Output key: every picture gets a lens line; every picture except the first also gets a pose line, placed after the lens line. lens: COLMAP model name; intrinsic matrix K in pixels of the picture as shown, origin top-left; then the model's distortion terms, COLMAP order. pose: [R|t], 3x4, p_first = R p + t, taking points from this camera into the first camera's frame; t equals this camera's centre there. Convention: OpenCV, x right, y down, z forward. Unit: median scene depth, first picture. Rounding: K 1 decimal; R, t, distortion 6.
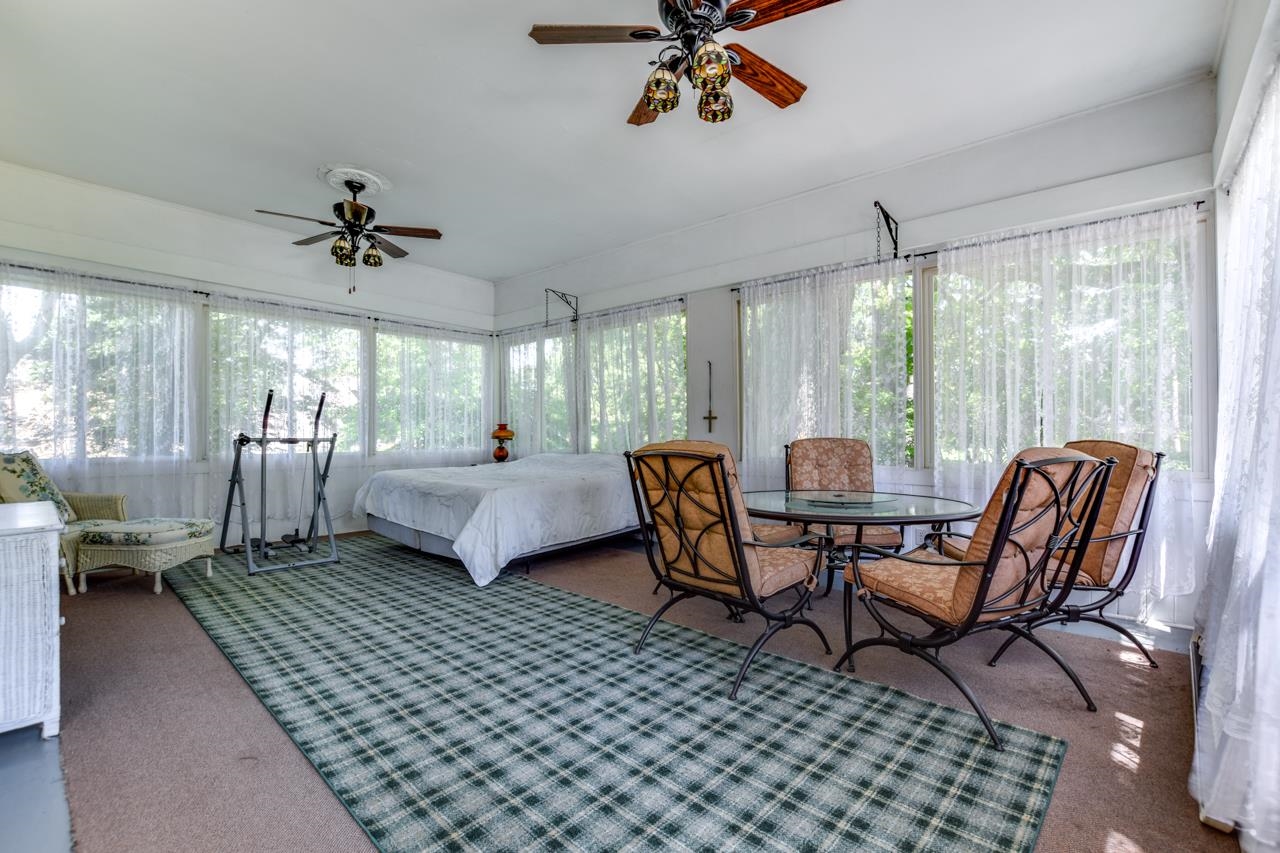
lens RADIAL K [[558.0, 0, 656.7], [0, 558.0, 430.4], [0, 0, 1]] dist [-0.002421, 0.000005]
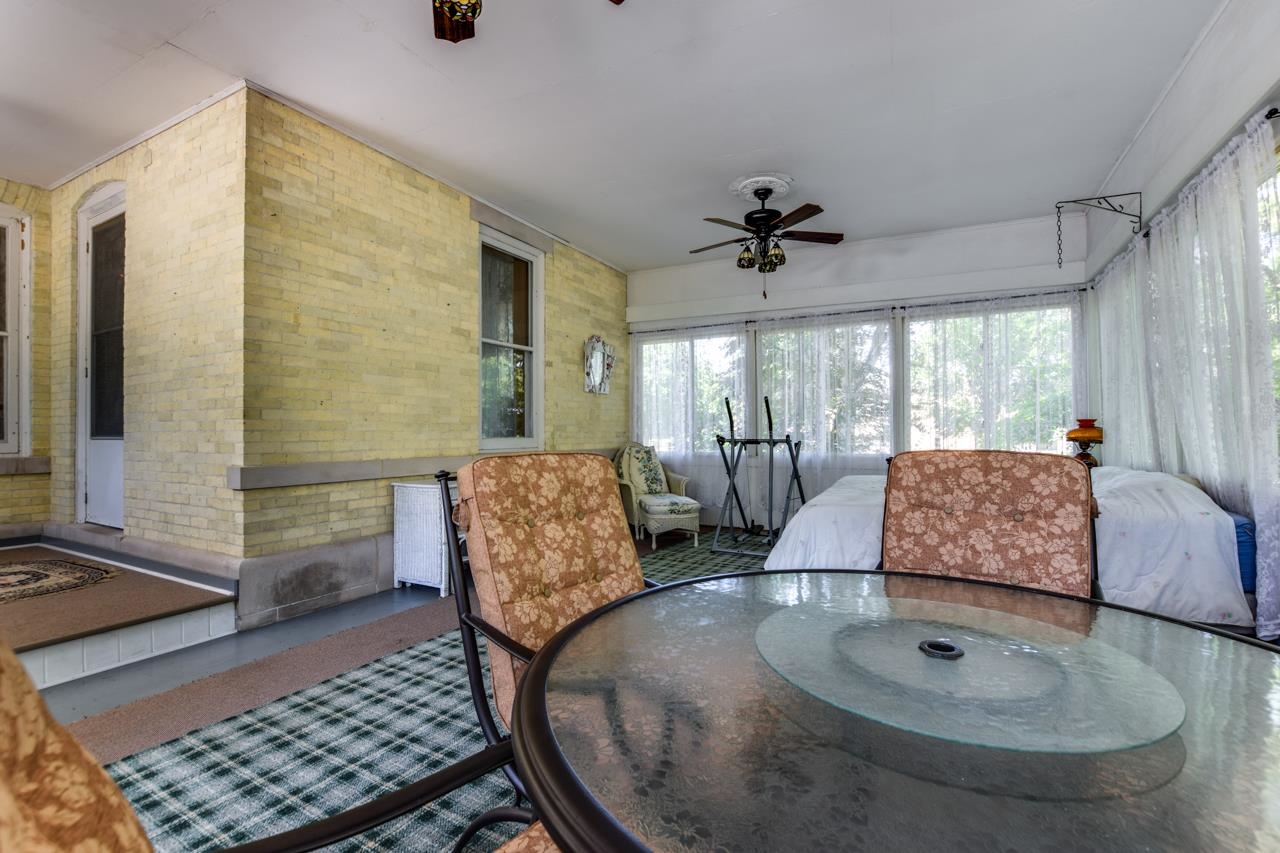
lens RADIAL K [[566.2, 0, 640.0], [0, 566.2, 426.5], [0, 0, 1]] dist [-0.023704, -0.000136]
pose [[0.228417, -0.020242, -0.973353, 0.415787], [0.008090, 0.999789, -0.018893, 0.009142], [0.973530, -0.003559, 0.228533, 0.555852]]
